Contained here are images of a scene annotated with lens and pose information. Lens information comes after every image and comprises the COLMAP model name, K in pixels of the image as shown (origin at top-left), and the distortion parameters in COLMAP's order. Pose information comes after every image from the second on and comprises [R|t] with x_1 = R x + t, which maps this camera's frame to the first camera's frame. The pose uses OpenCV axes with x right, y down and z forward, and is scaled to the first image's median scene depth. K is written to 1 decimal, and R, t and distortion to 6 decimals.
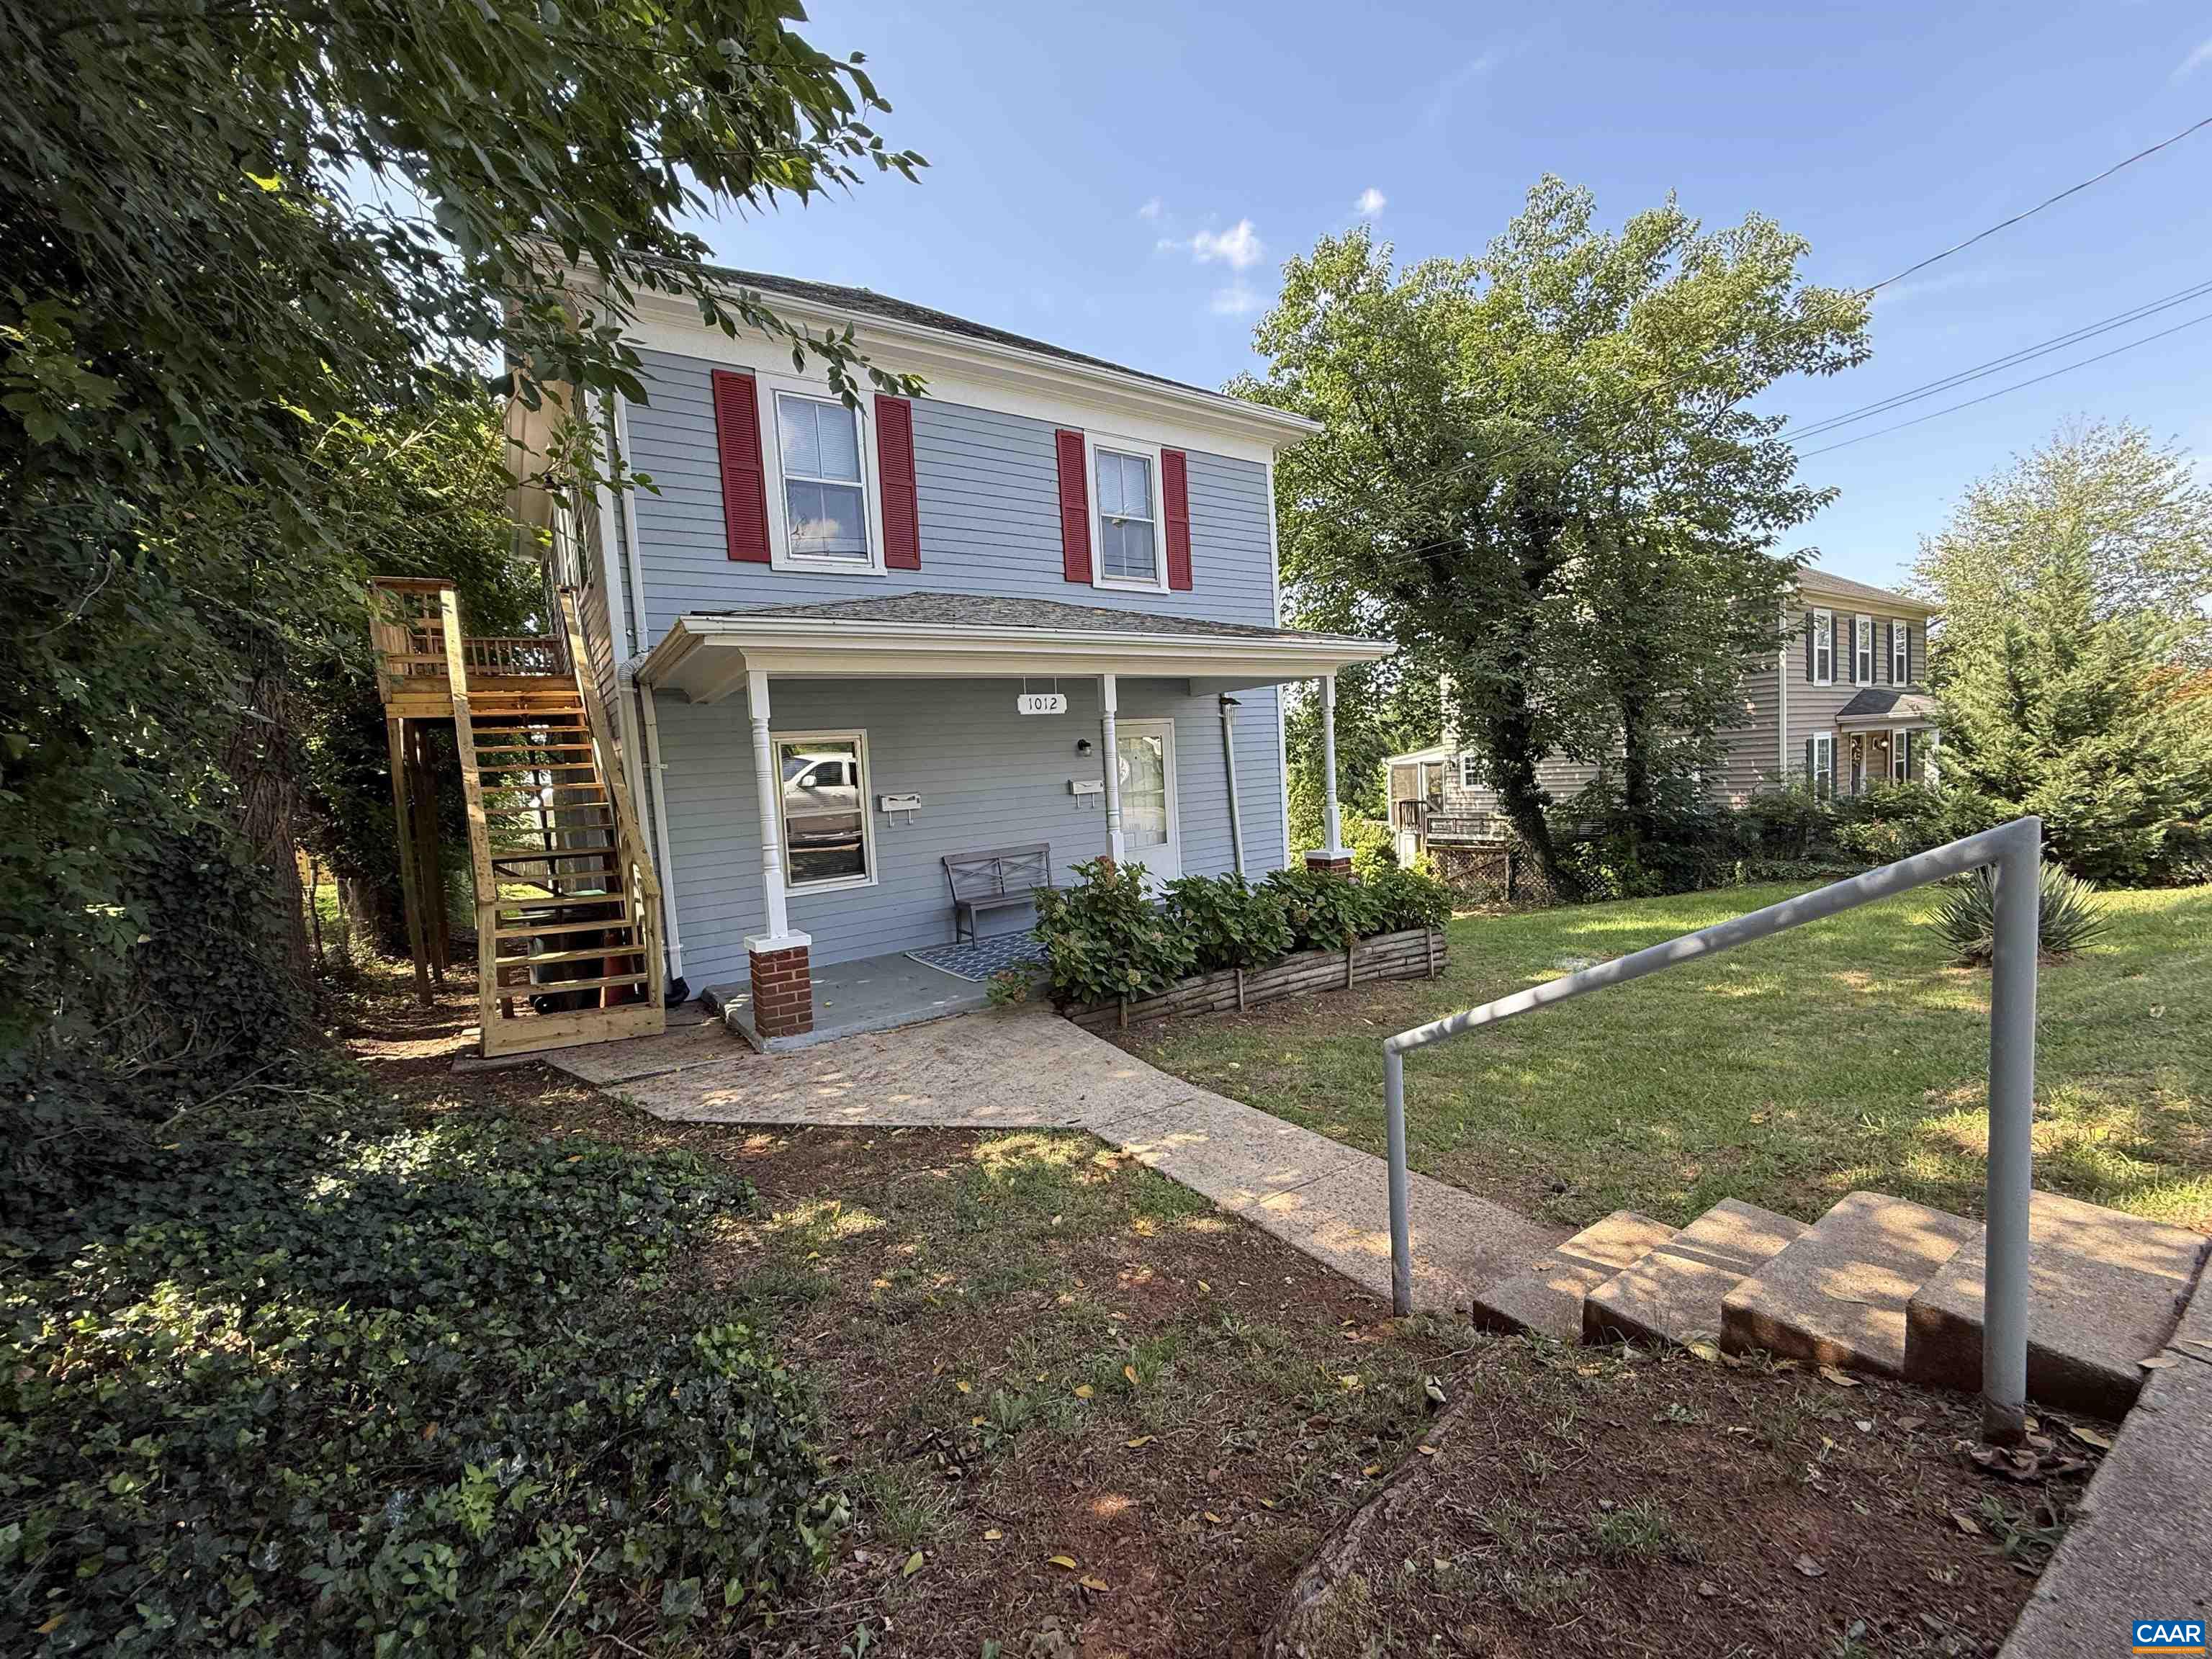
lens RADIAL K [[879.2, 0, 1106.0], [0, 879.2, 829.5], [0, 0, 1]] dist [0.000276, 0.000303]
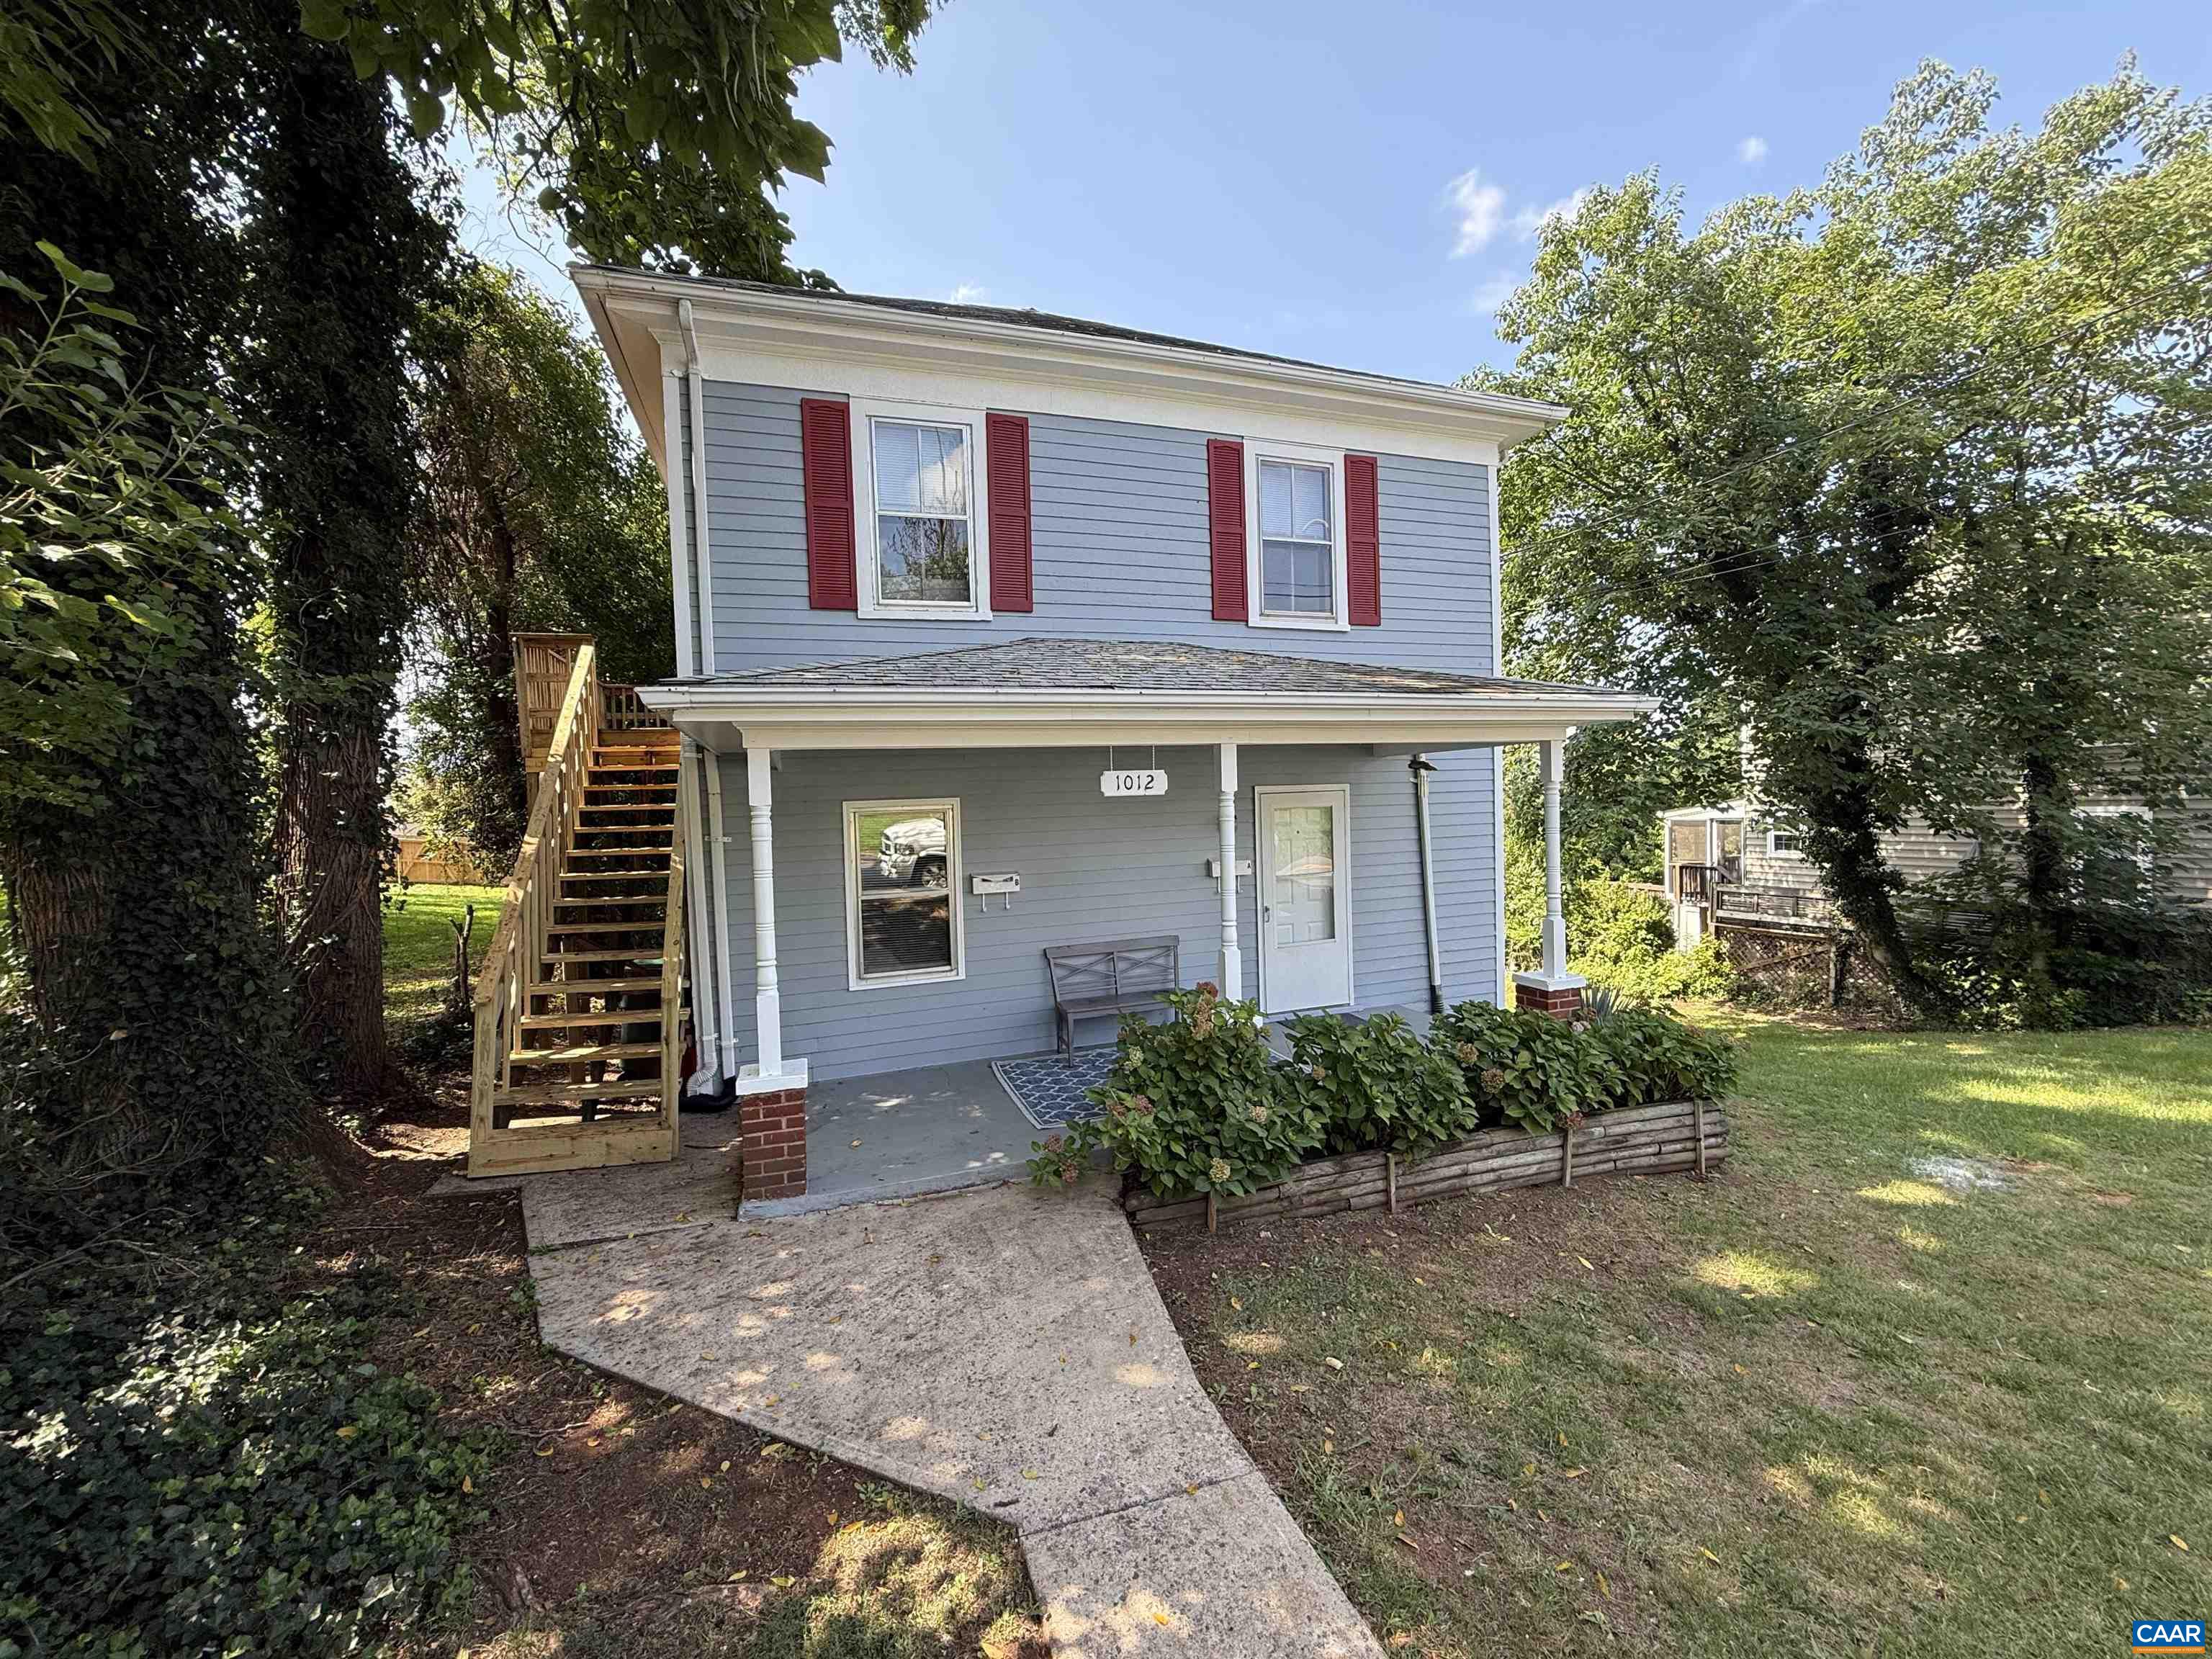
lens RADIAL K [[879.2, 0, 1106.0], [0, 879.2, 829.5], [0, 0, 1]] dist [0.000276, 0.000303]
pose [[0.964696, 0.038293, -0.260568, 0.081011], [-0.046036, 0.998659, -0.023673, -0.061546], [0.259312, 0.034833, 0.965165, 0.183299]]
